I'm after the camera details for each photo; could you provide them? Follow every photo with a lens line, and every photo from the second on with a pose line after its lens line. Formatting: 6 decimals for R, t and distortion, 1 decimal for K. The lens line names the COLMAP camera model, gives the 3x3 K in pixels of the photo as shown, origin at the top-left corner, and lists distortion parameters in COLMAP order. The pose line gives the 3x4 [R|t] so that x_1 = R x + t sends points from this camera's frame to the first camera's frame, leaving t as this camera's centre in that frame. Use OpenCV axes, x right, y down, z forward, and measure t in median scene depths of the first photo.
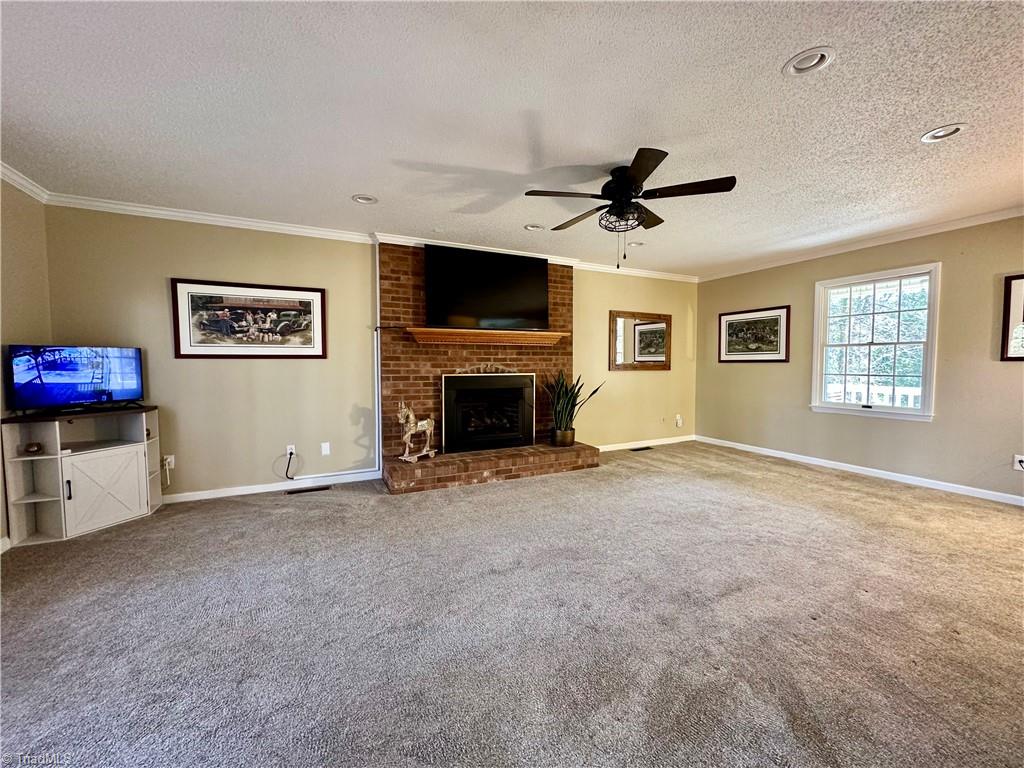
lens RADIAL K [[413.1, 0, 515.2], [0, 413.1, 381.7], [0, 0, 1]] dist [-0.007169, -0.000406]
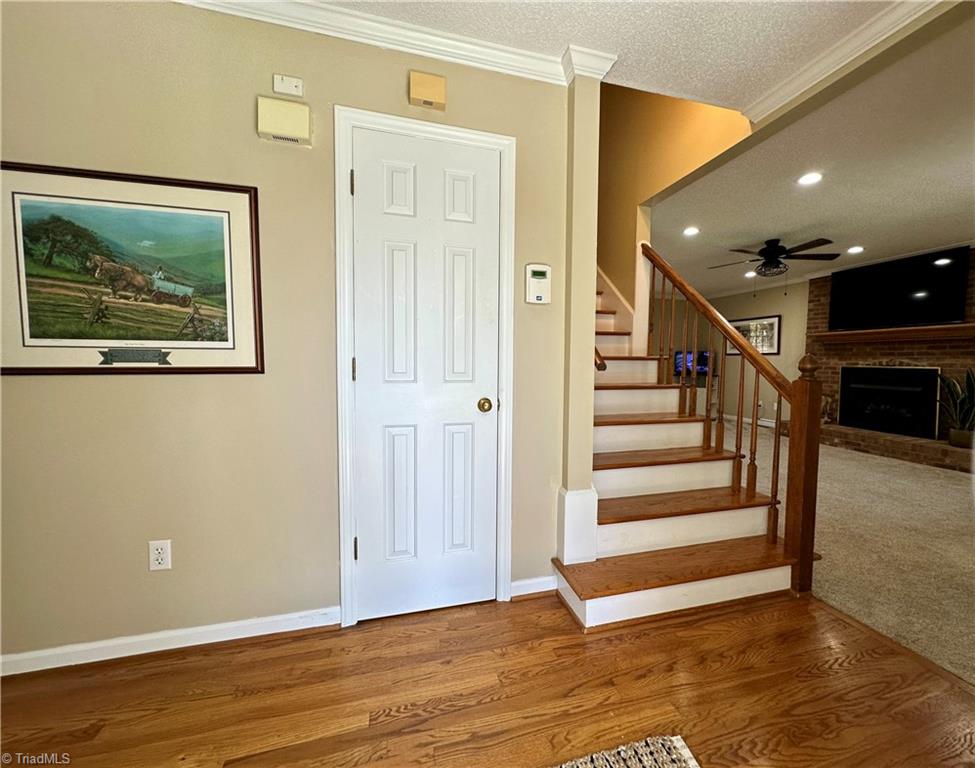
lens RADIAL K [[375.0, 0, 492.2], [0, 375.0, 382.1], [0, 0, 1]] dist [-0.000244, -0.000024]
pose [[-0.214092, 0.057235, -0.975135, 1.253509], [-0.056328, 0.995897, 0.070821, 0.012717], [0.975188, 0.070090, -0.209990, 0.155720]]
